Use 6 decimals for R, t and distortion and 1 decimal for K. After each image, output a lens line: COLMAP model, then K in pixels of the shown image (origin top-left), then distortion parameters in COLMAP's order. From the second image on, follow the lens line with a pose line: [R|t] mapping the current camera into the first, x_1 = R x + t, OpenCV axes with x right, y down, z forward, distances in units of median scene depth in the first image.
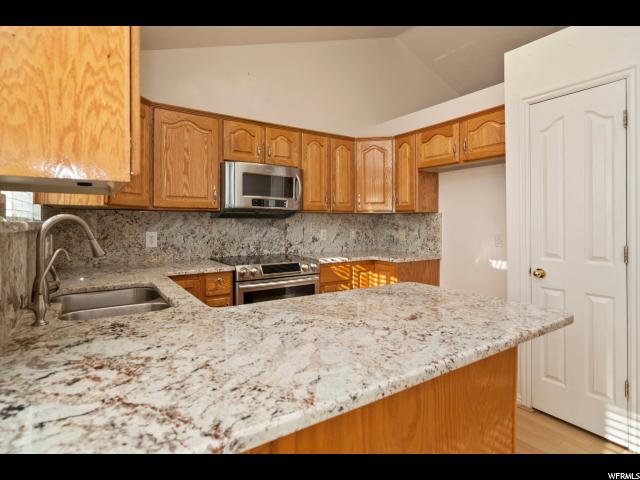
lens RADIAL K [[346.3, 0, 320.2], [0, 346.3, 223.3], [0, 0, 1]] dist [0.000298, 0.000030]
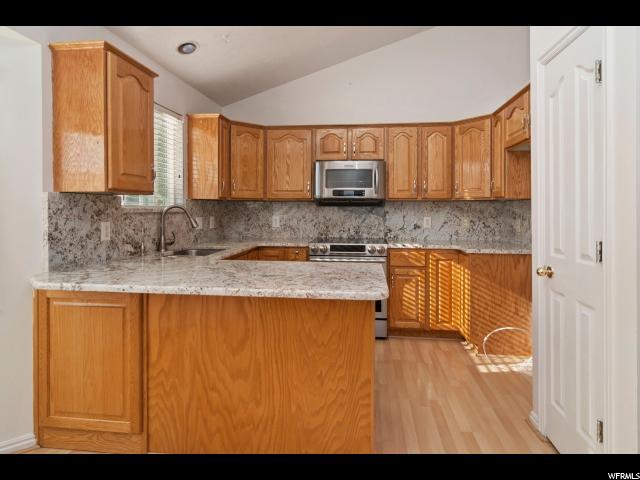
lens RADIAL K [[357.7, 0, 323.6], [0, 357.7, 213.9], [0, 0, 1]] dist [-0.001005, -0.000324]
pose [[0.758617, 0.009051, -0.651474, 0.542496], [-0.006157, 0.999958, 0.006723, 0.003795], [0.651508, -0.001089, 0.758641, 0.017805]]
